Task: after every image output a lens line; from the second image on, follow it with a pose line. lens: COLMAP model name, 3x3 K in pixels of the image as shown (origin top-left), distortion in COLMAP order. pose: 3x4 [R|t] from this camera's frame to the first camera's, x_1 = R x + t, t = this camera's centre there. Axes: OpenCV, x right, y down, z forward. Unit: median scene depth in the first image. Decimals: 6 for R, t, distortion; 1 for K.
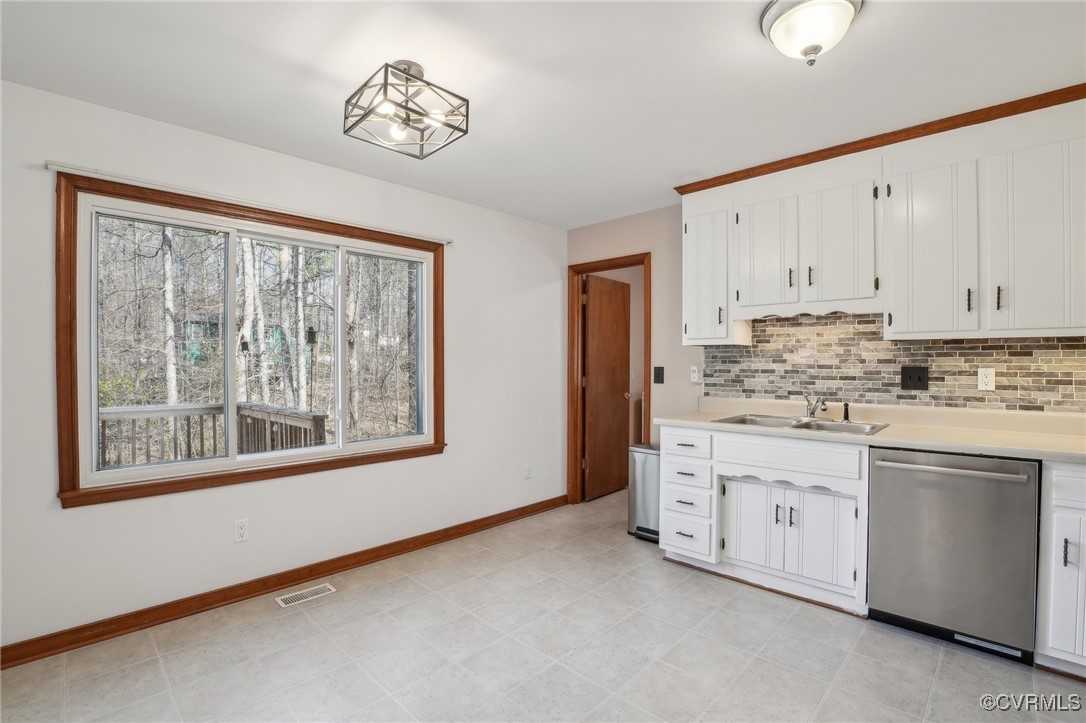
lens RADIAL K [[511.5, 0, 557.4], [0, 511.5, 363.5], [0, 0, 1]] dist [-0.032671, 0.000517]
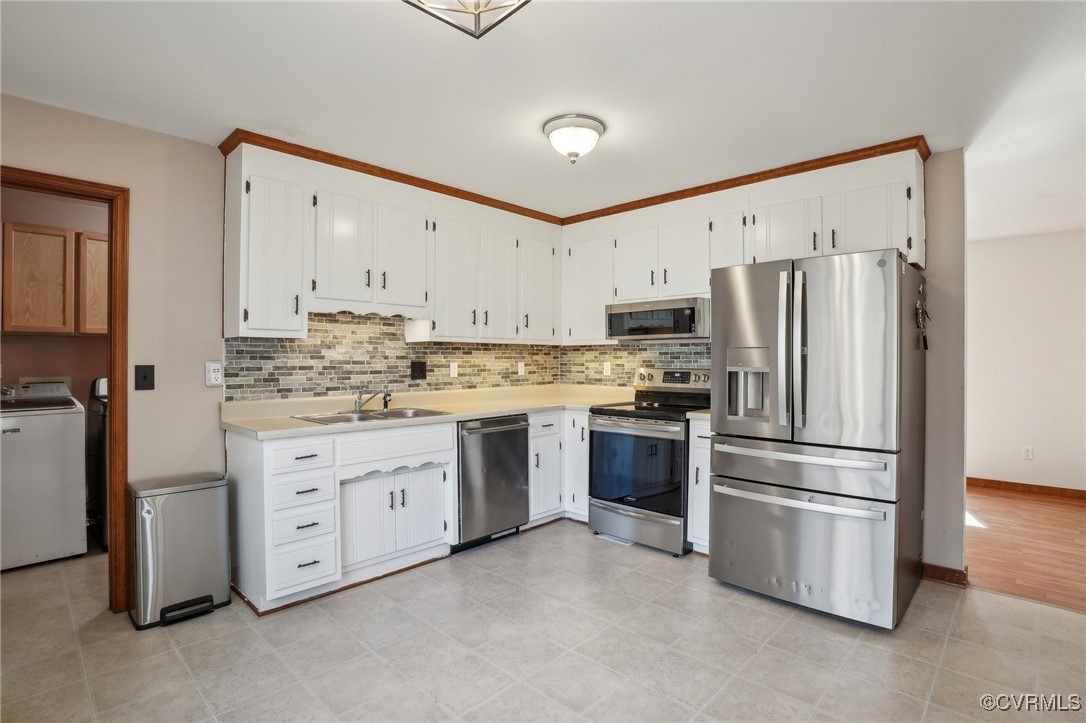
lens RADIAL K [[528.8, 0, 556.1], [0, 528.8, 358.0], [0, 0, 1]] dist [-0.026699, 0.001185]
pose [[-0.002104, 0.001473, 0.999997, -0.627631], [0.002259, 0.999996, -0.001468, -0.000486], [-0.999995, 0.002256, -0.002107, 0.608198]]
